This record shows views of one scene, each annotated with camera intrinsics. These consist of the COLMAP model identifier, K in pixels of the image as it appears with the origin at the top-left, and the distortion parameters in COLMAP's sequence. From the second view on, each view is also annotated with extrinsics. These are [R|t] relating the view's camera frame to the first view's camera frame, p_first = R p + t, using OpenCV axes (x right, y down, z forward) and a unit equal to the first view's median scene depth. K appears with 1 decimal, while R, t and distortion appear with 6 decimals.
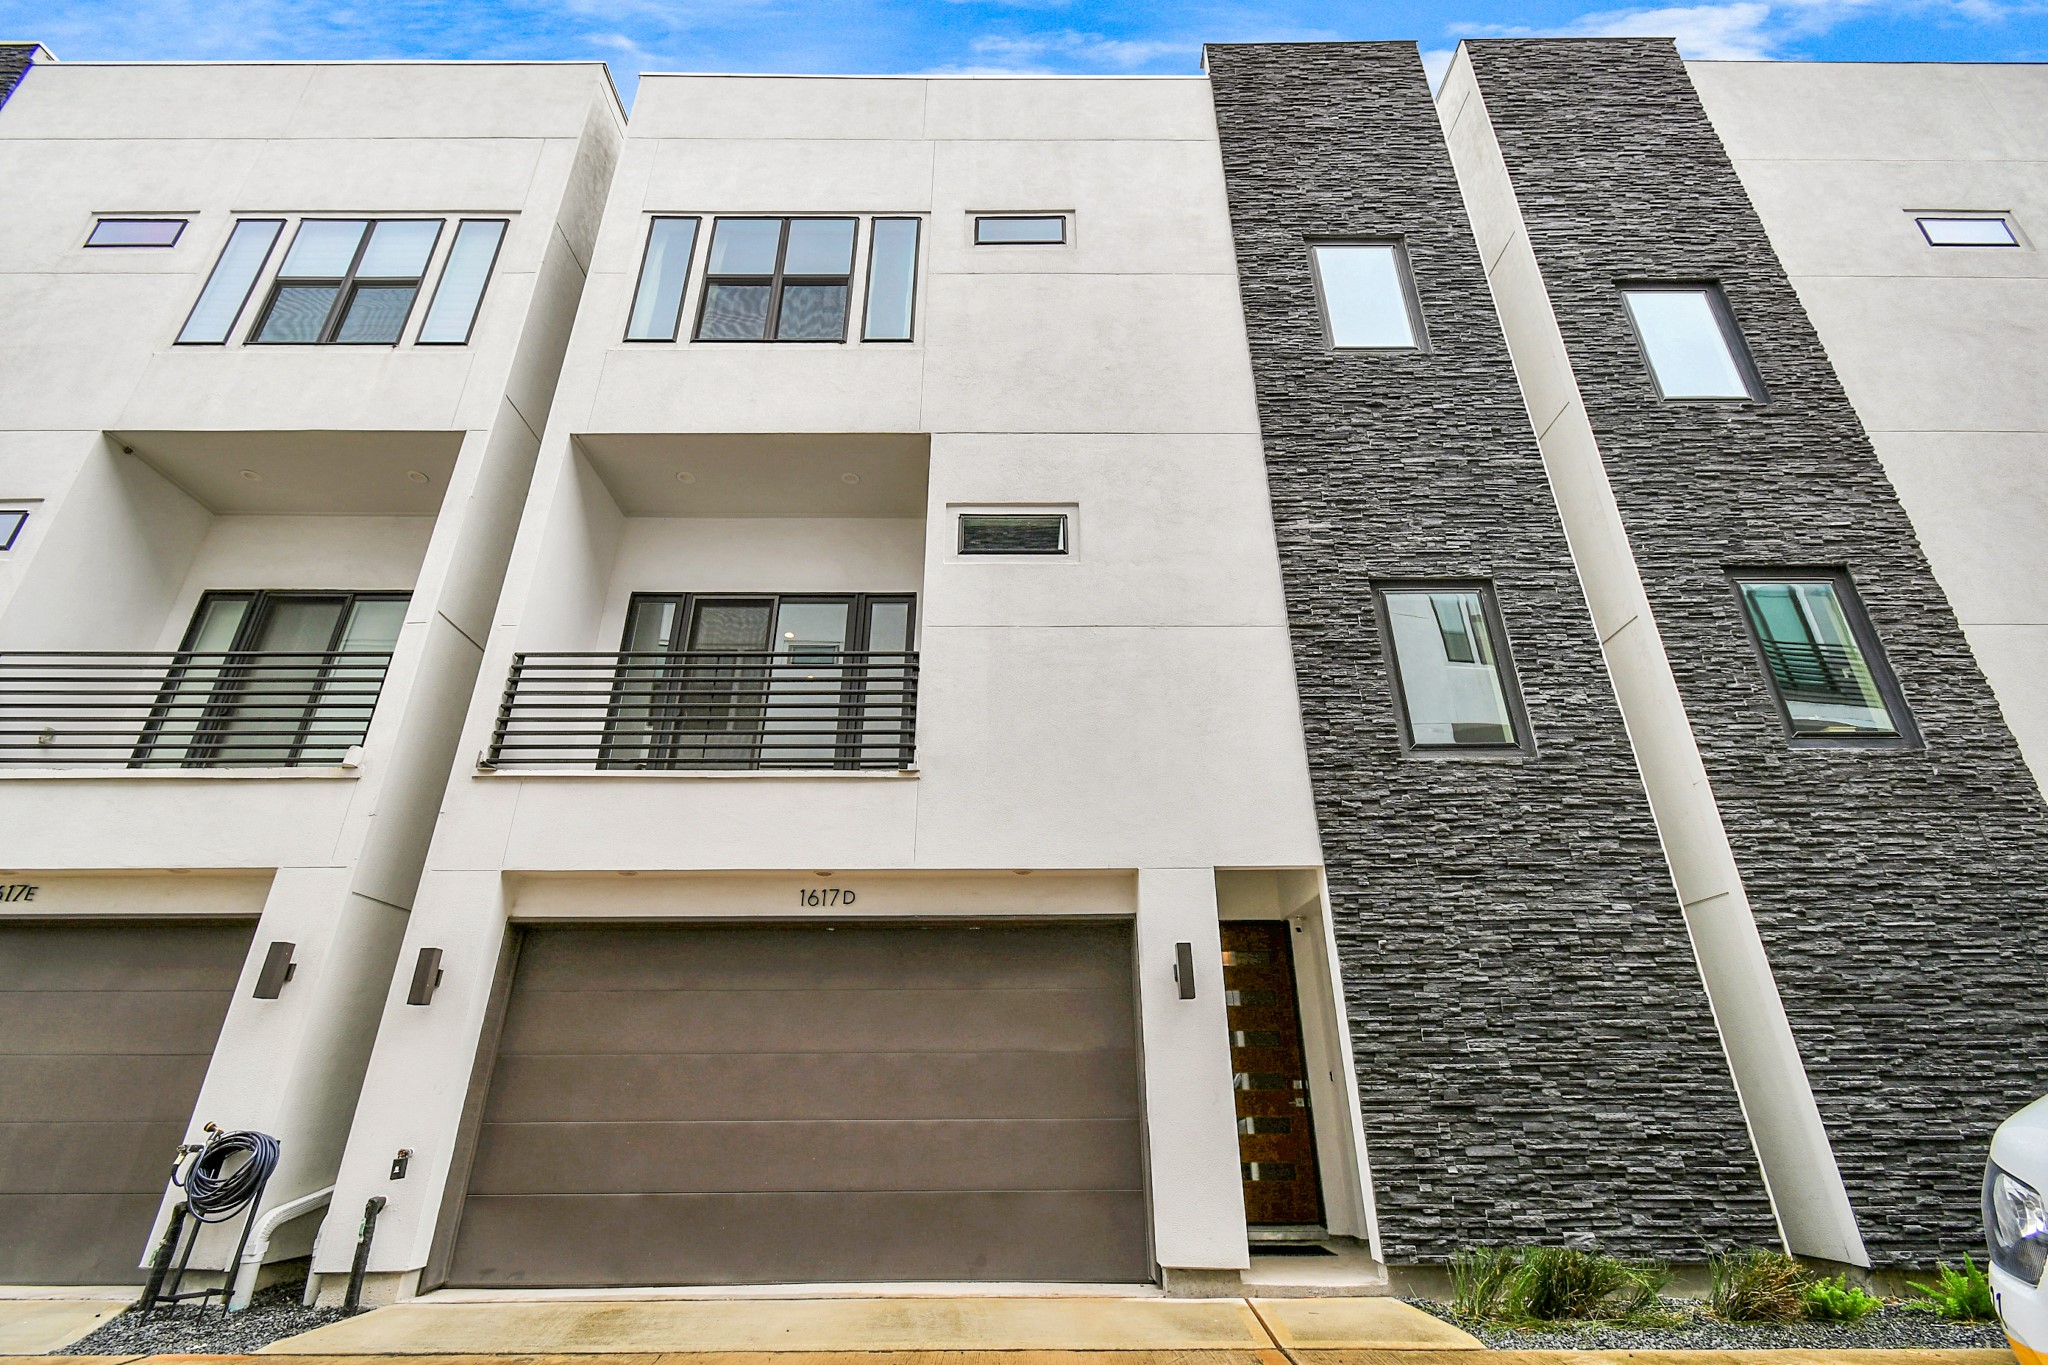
lens RADIAL K [[904.7, 0, 1025.5], [0, 904.7, 692.4], [0, 0, 1]] dist [0.003396, -0.001002]
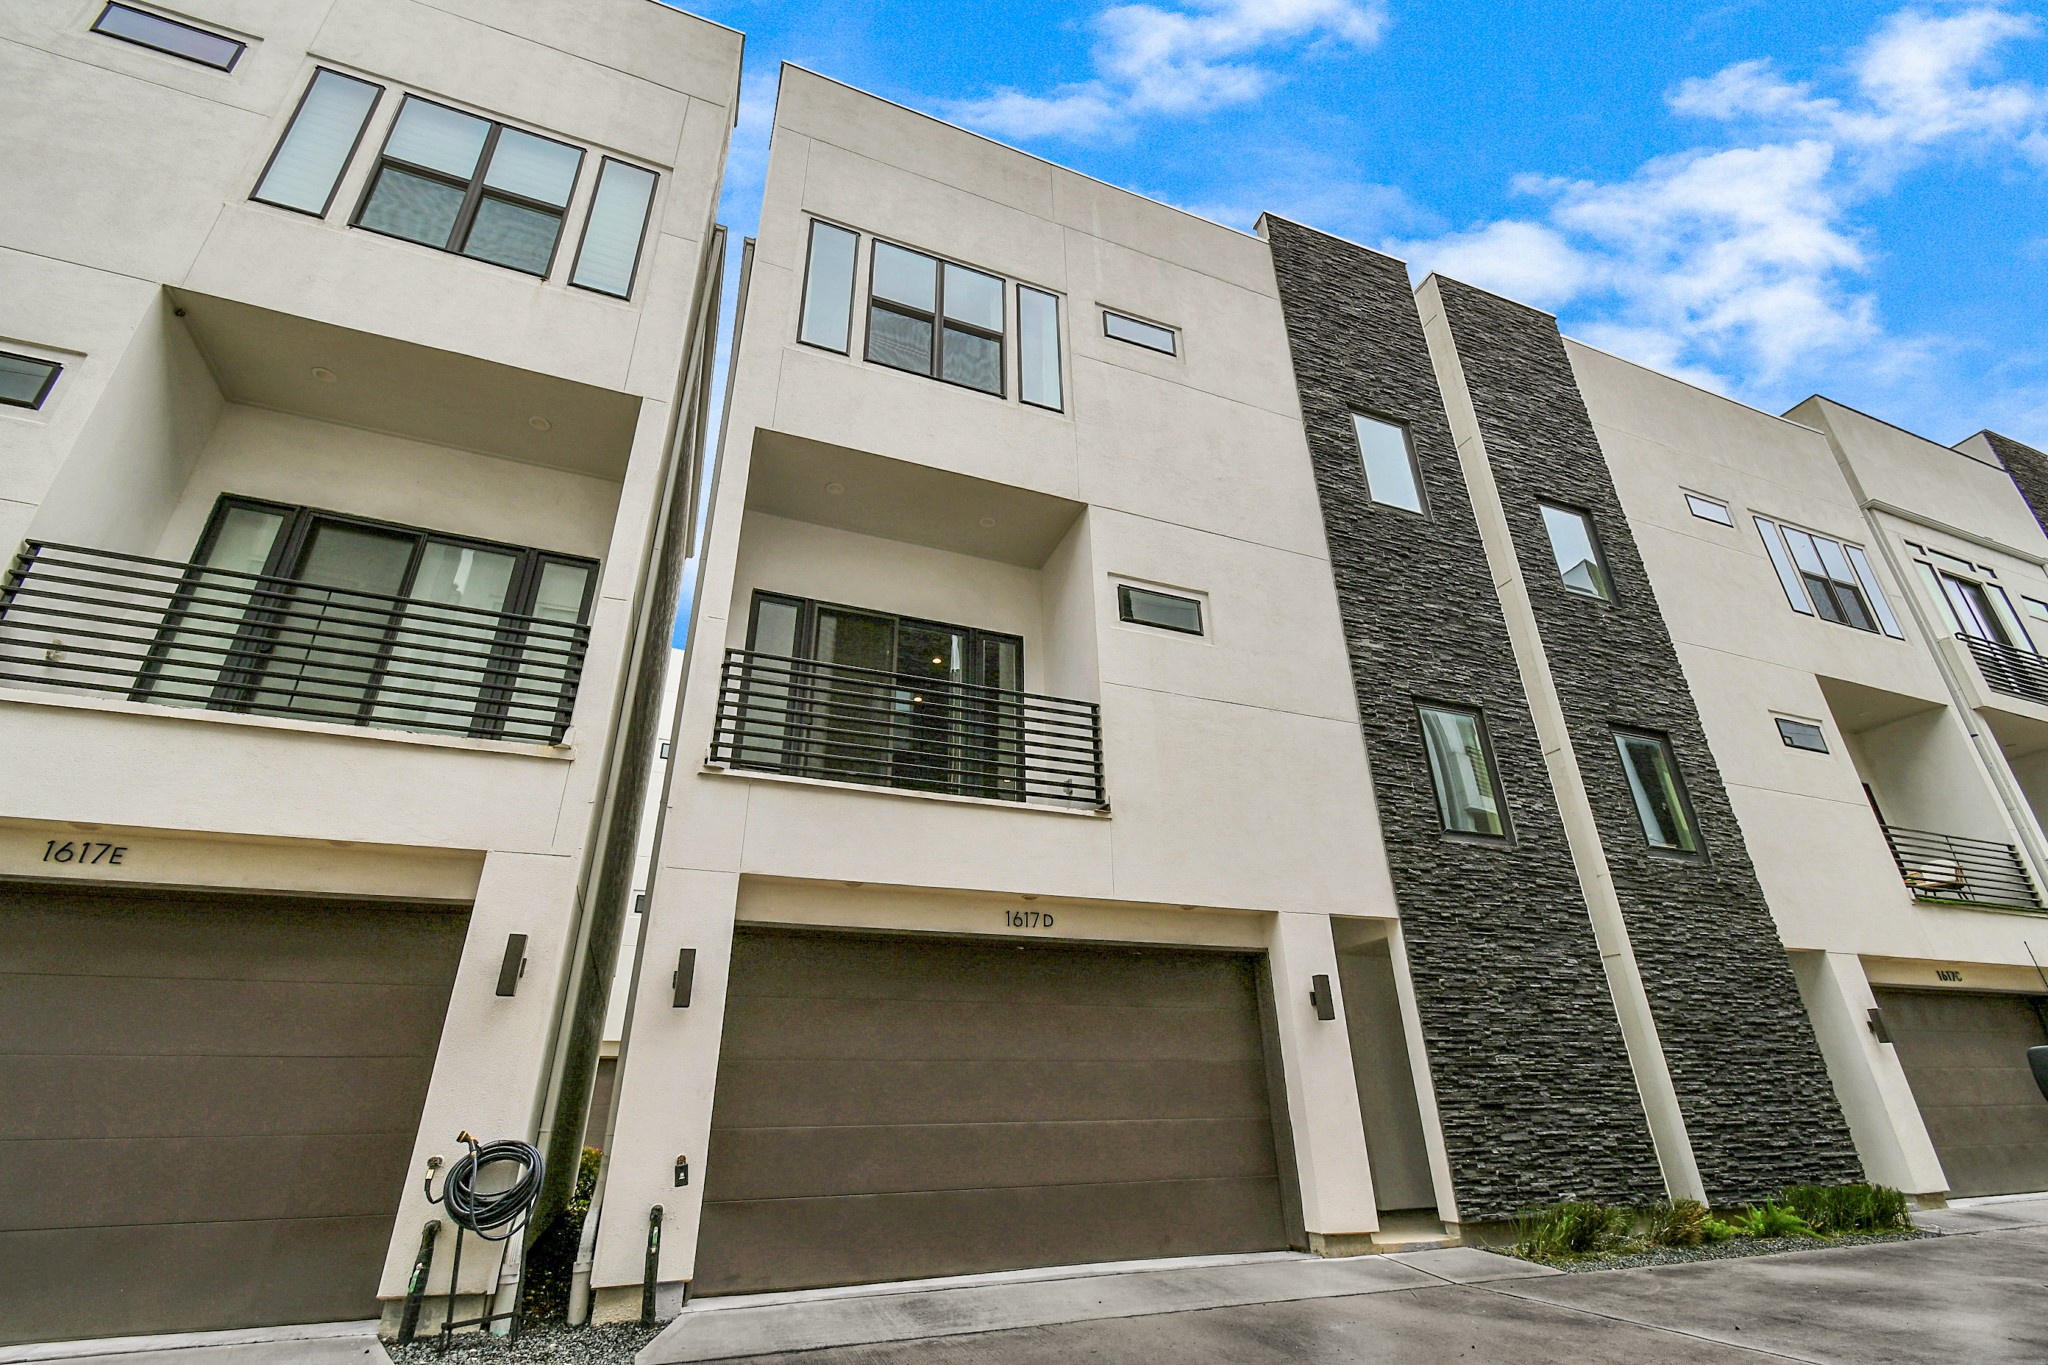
lens RADIAL K [[901.0, 0, 1023.5], [0, 901.0, 697.5], [0, 0, 1]] dist [0.002455, 0.000148]
pose [[0.932762, 0.142249, 0.331241, -0.550310], [-0.138148, 0.989756, -0.036023, -0.000035], [-0.332972, -0.012159, 0.942858, -0.023471]]
